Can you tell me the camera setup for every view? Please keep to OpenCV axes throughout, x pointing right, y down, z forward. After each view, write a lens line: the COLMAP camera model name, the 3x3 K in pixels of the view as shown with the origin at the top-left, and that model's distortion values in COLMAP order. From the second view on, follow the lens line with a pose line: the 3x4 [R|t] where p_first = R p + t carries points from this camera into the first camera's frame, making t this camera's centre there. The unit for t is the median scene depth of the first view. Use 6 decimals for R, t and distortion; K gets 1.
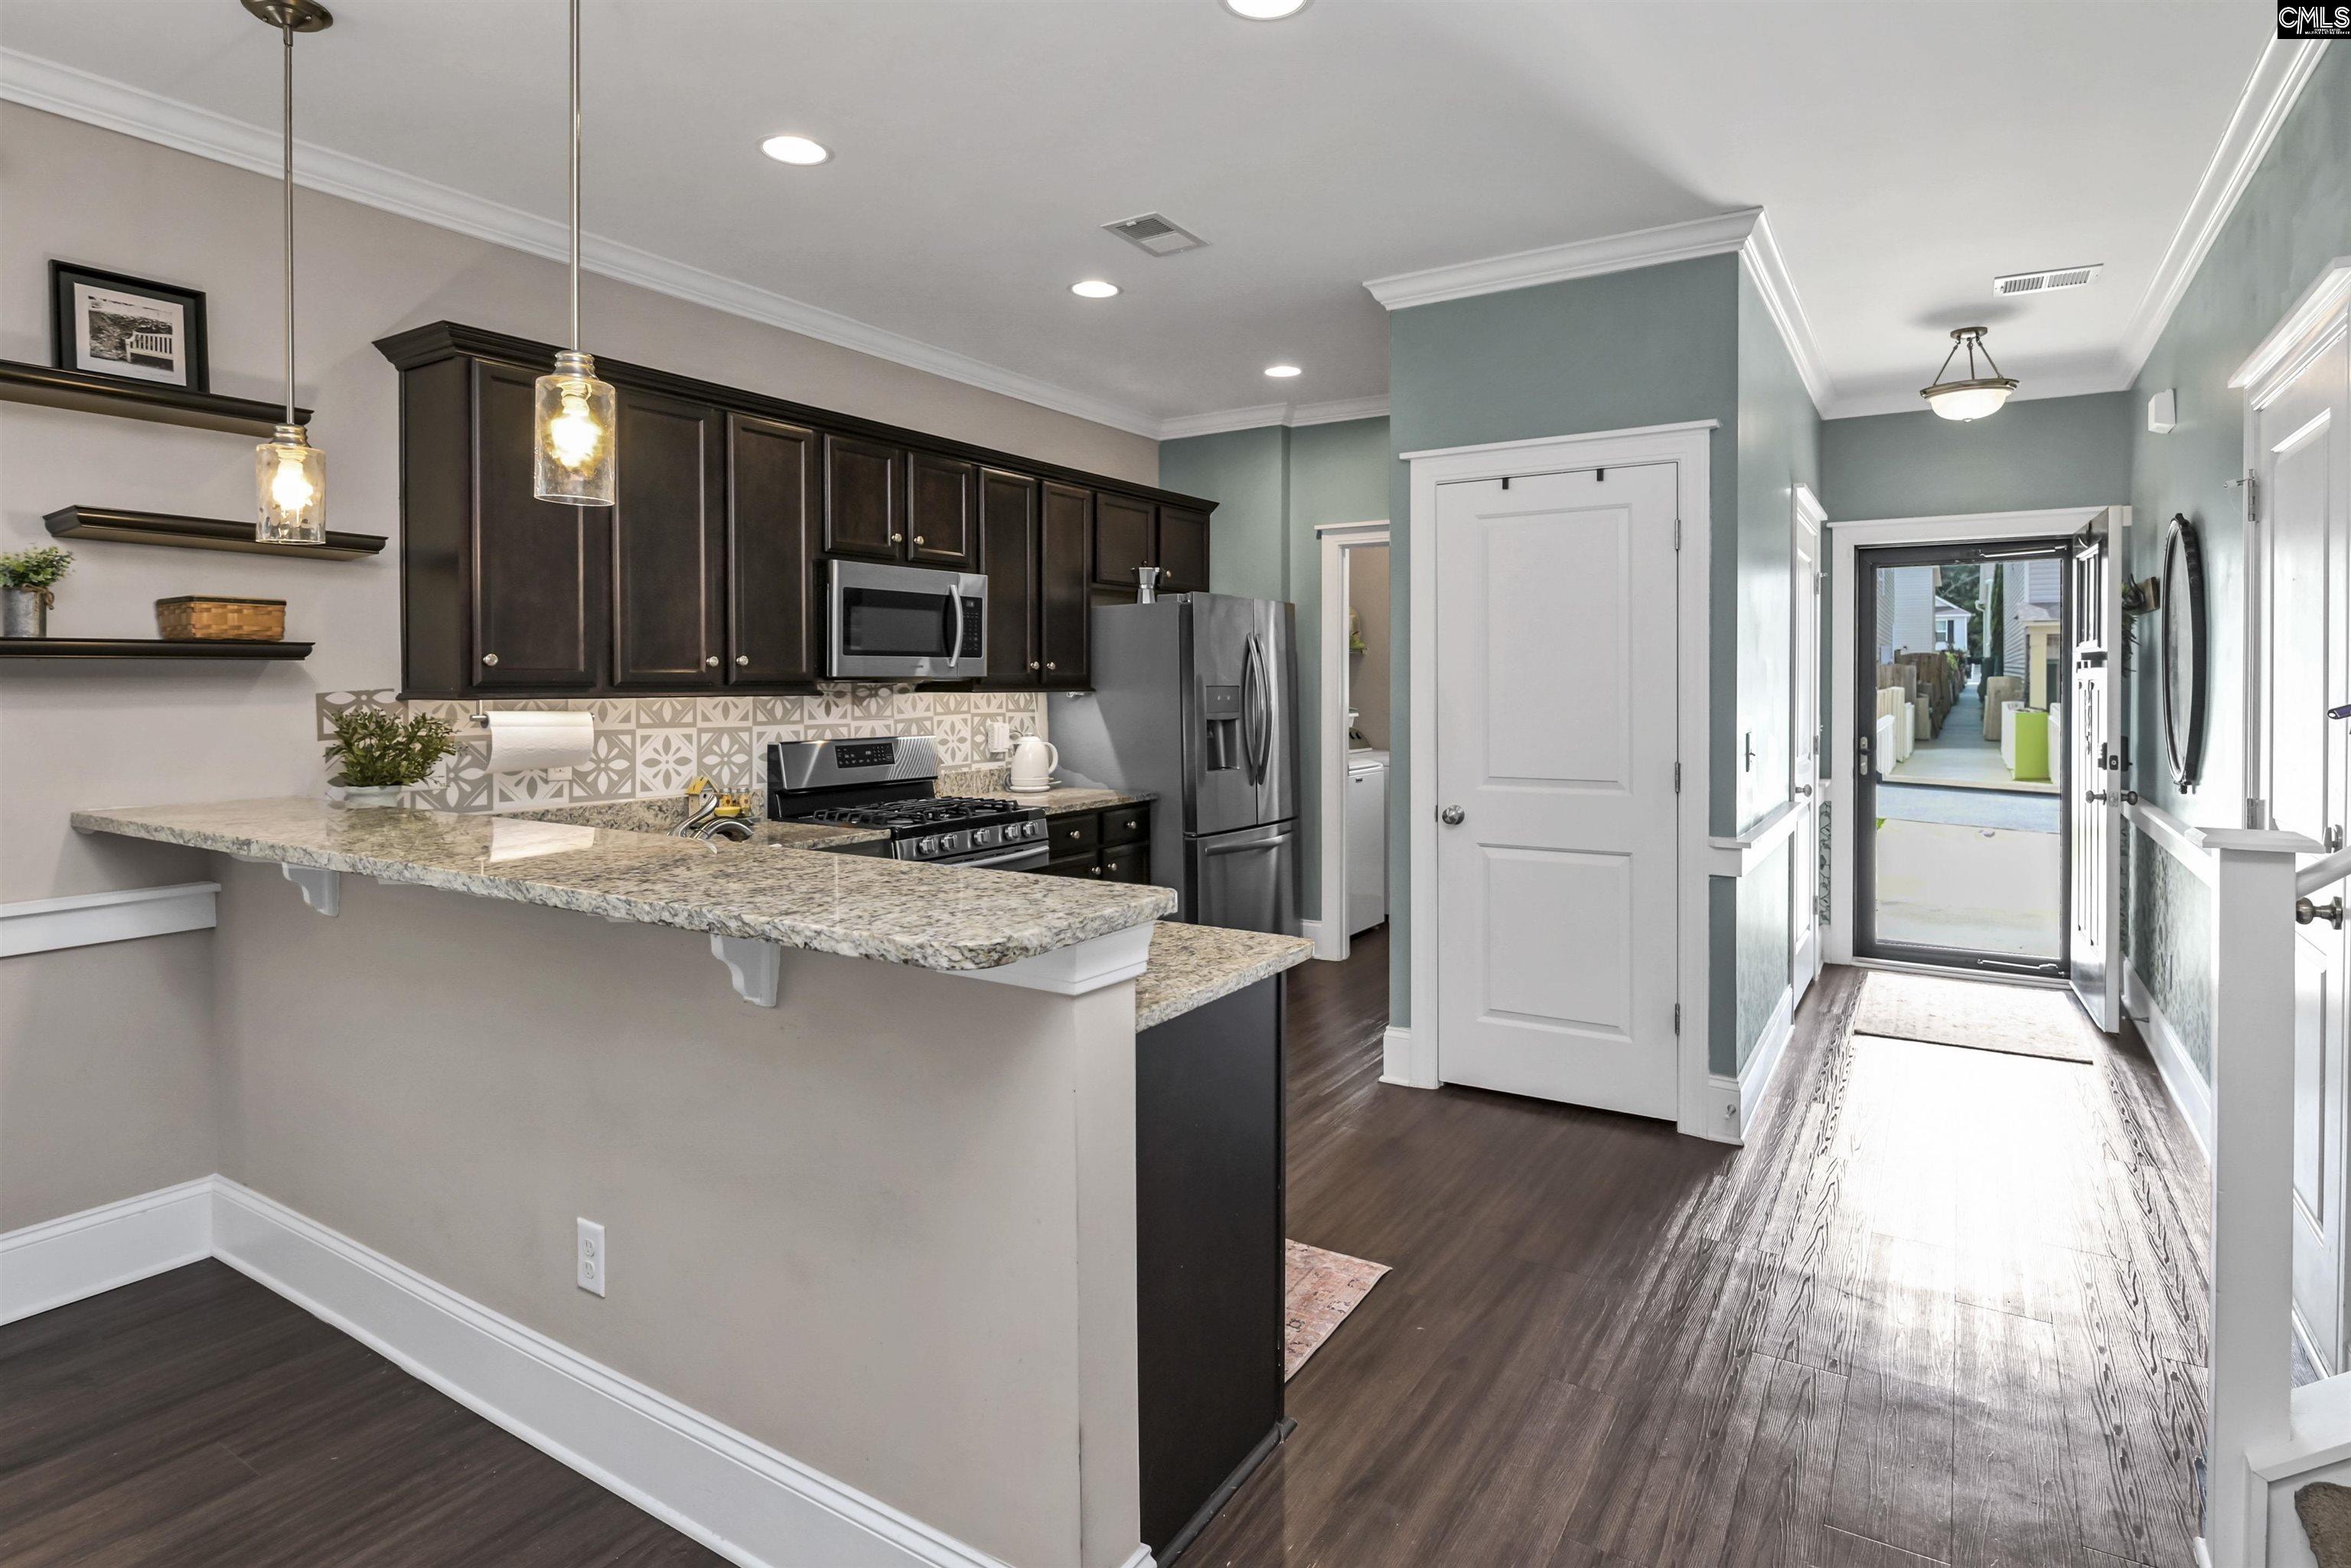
lens RADIAL K [[1207.2, 0, 1202.6], [0, 1207.2, 696.2], [0, 0, 1]] dist [0.016879, -0.017577]
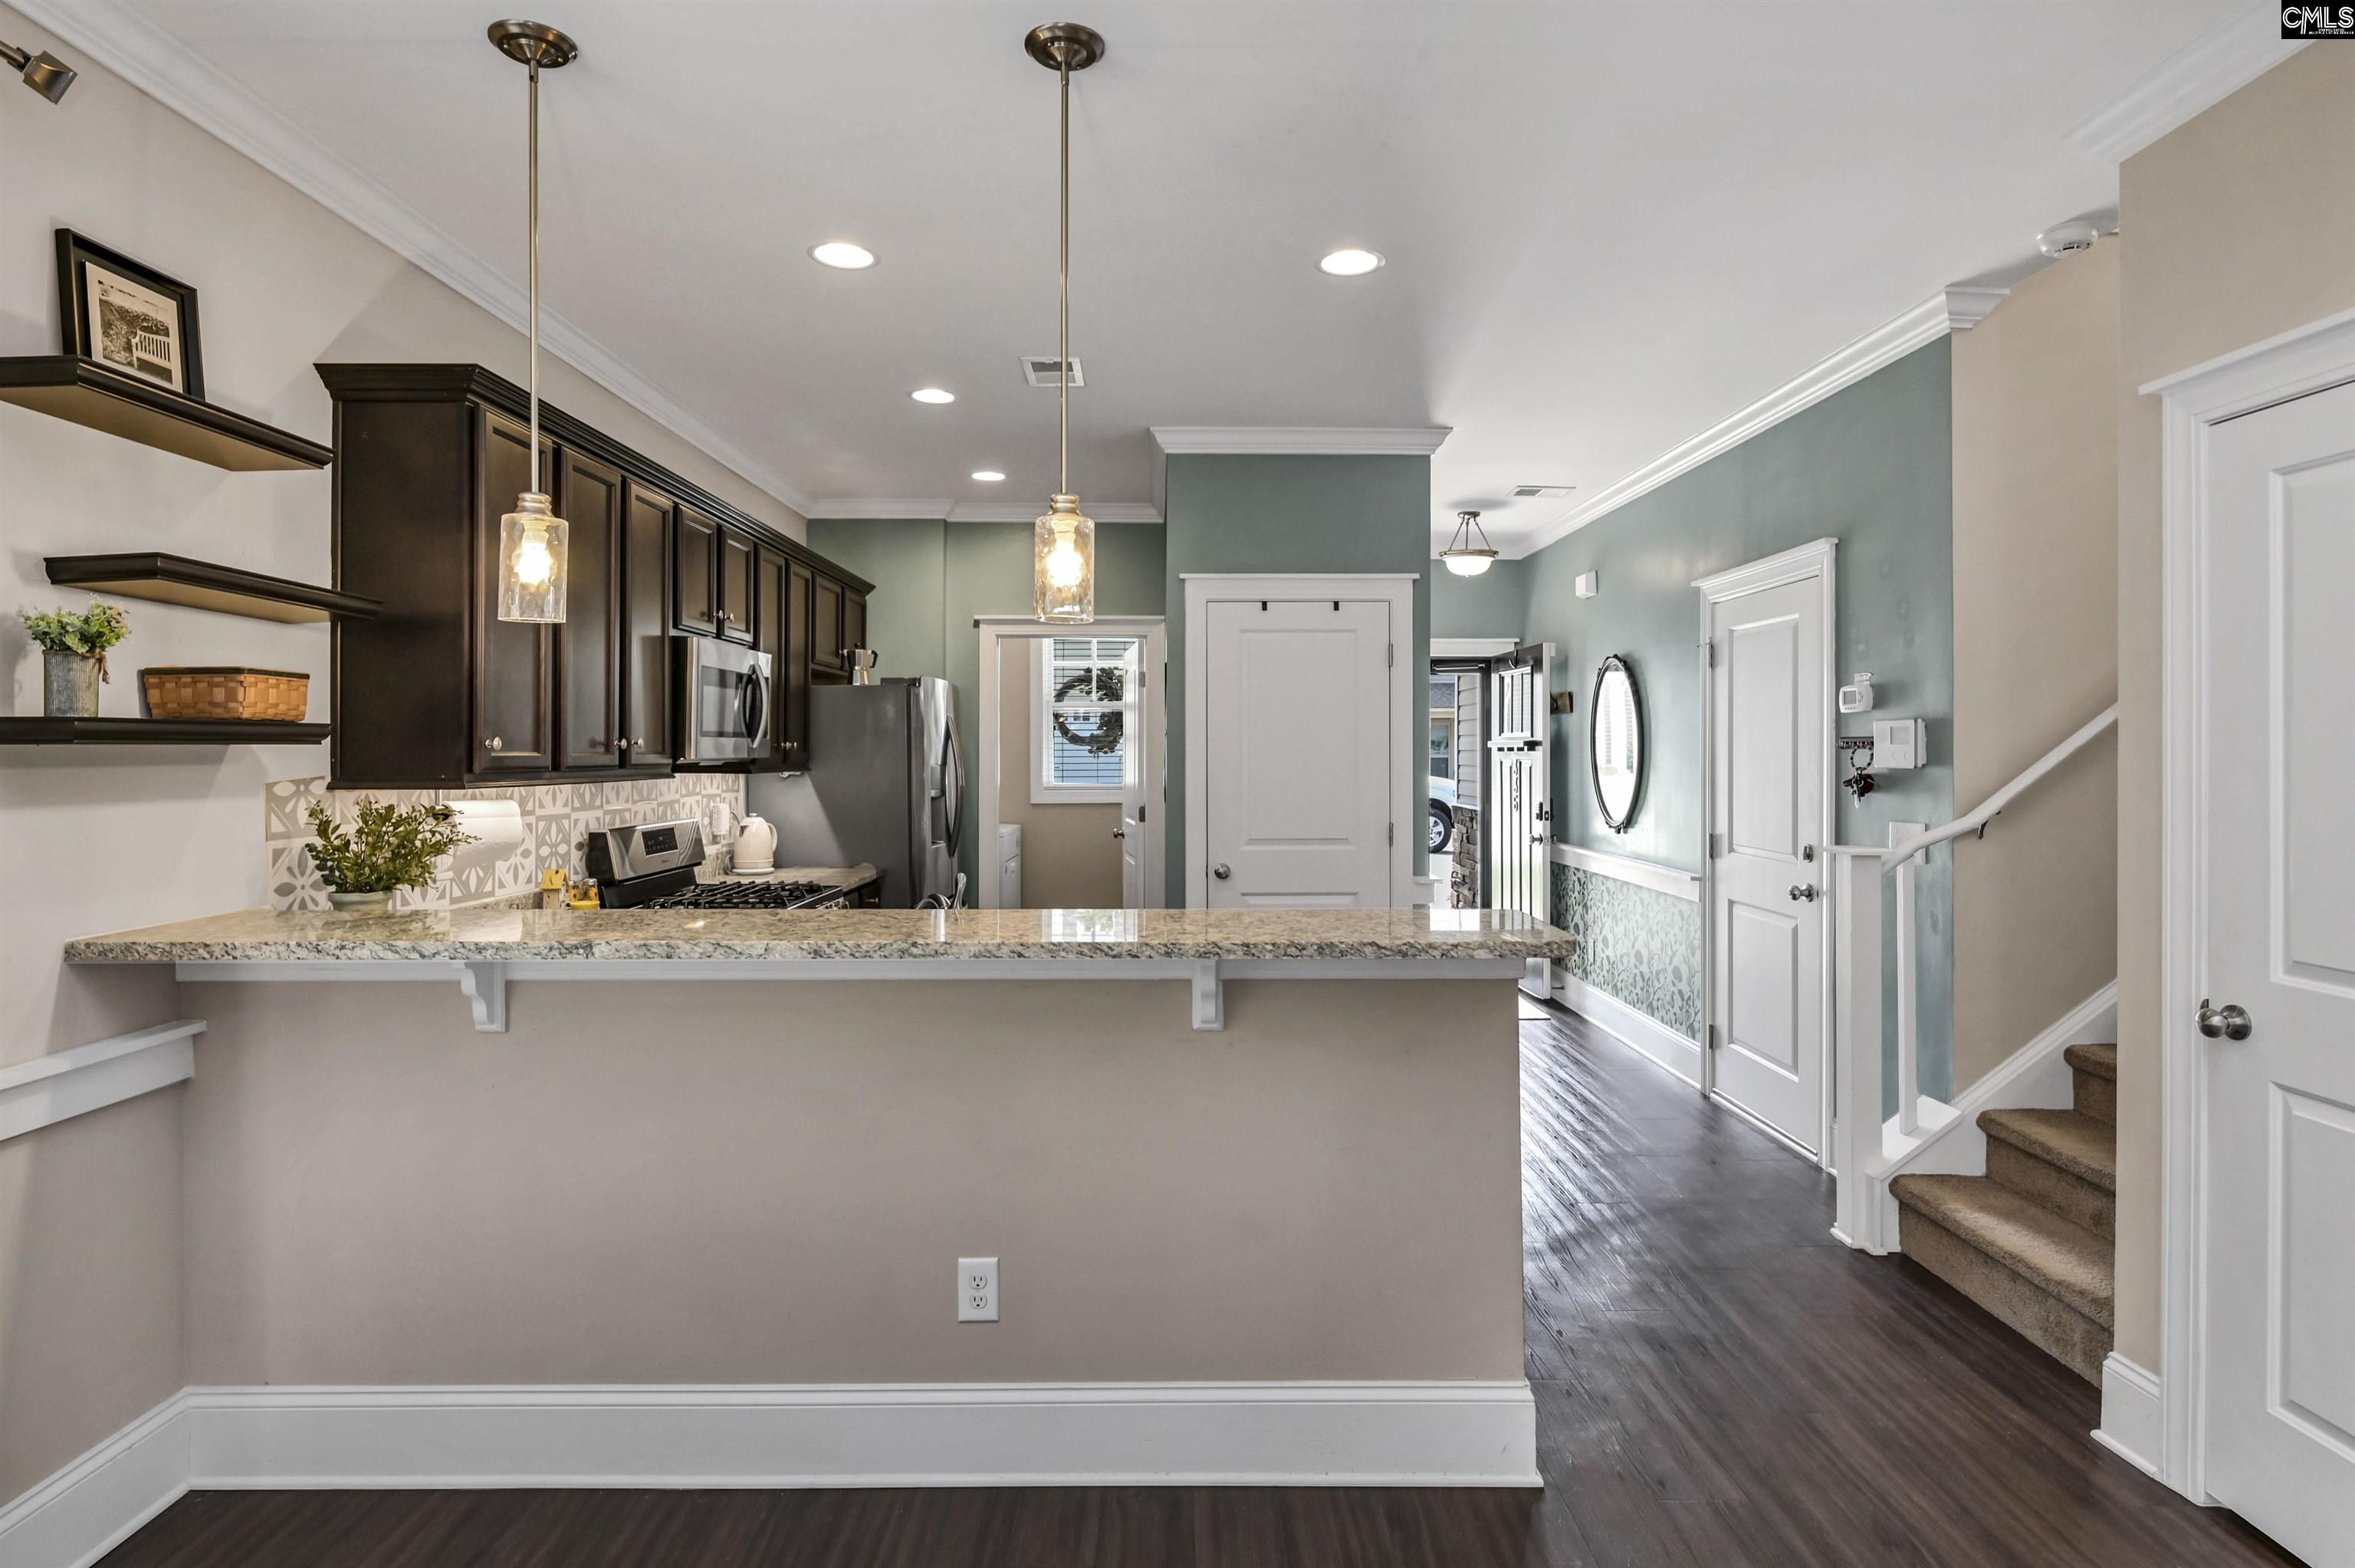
lens RADIAL K [[1226.1, 0, 1173.9], [0, 1226.1, 745.9], [0, 0, 1]] dist [0.021648, -0.020272]
pose [[0.844382, 0.005540, 0.535713, -0.549654], [0.003671, 0.999863, -0.016127, -0.010147], [-0.535729, 0.015584, 0.844246, -0.030377]]
